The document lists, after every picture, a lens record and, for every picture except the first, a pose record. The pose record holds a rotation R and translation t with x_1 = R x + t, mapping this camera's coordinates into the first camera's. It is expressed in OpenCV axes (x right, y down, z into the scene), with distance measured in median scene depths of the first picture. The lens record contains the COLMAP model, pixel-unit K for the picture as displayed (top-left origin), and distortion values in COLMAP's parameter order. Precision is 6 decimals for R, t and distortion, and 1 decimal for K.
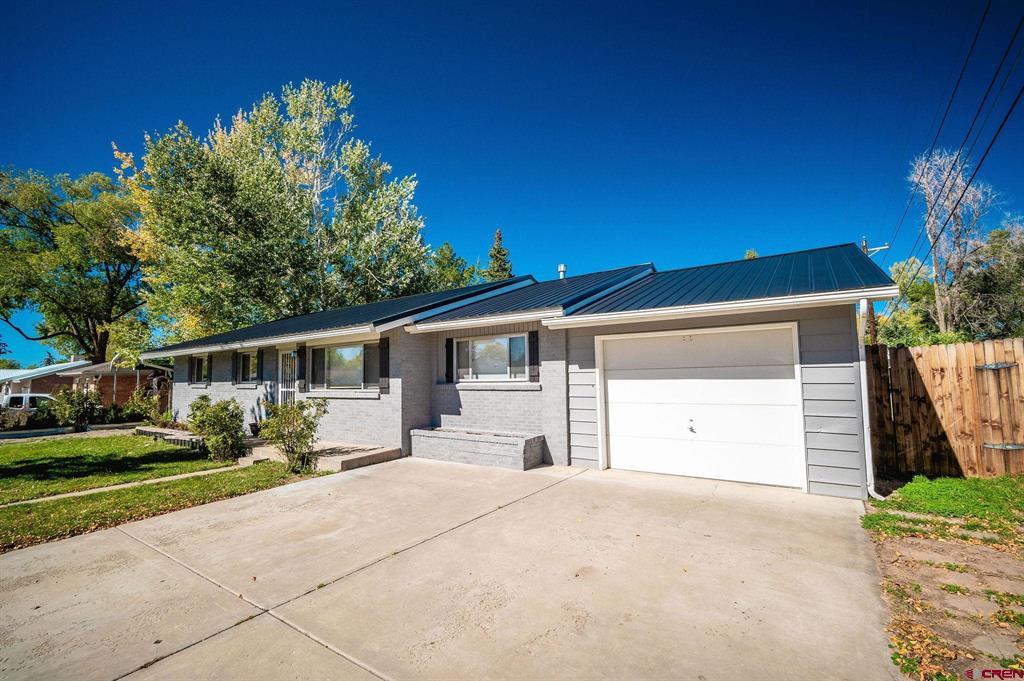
lens RADIAL K [[436.3, 0, 512.0], [0, 436.3, 340.5], [0, 0, 1]] dist [-0.035545, 0.016586]
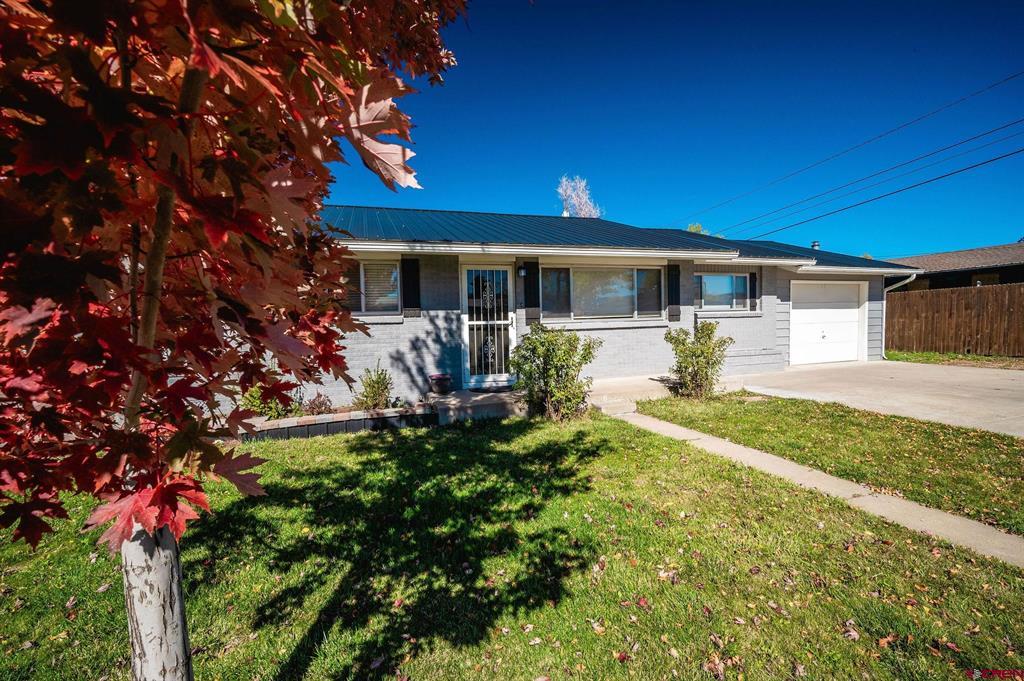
lens RADIAL K [[436.3, 0, 512.0], [0, 436.3, 340.5], [0, 0, 1]] dist [-0.035545, 0.016586]
pose [[0.609593, -0.029556, 0.792163, -1.070013], [-0.049212, 0.995966, 0.075030, 0.089470], [-0.791185, -0.084721, 0.605680, 0.554640]]
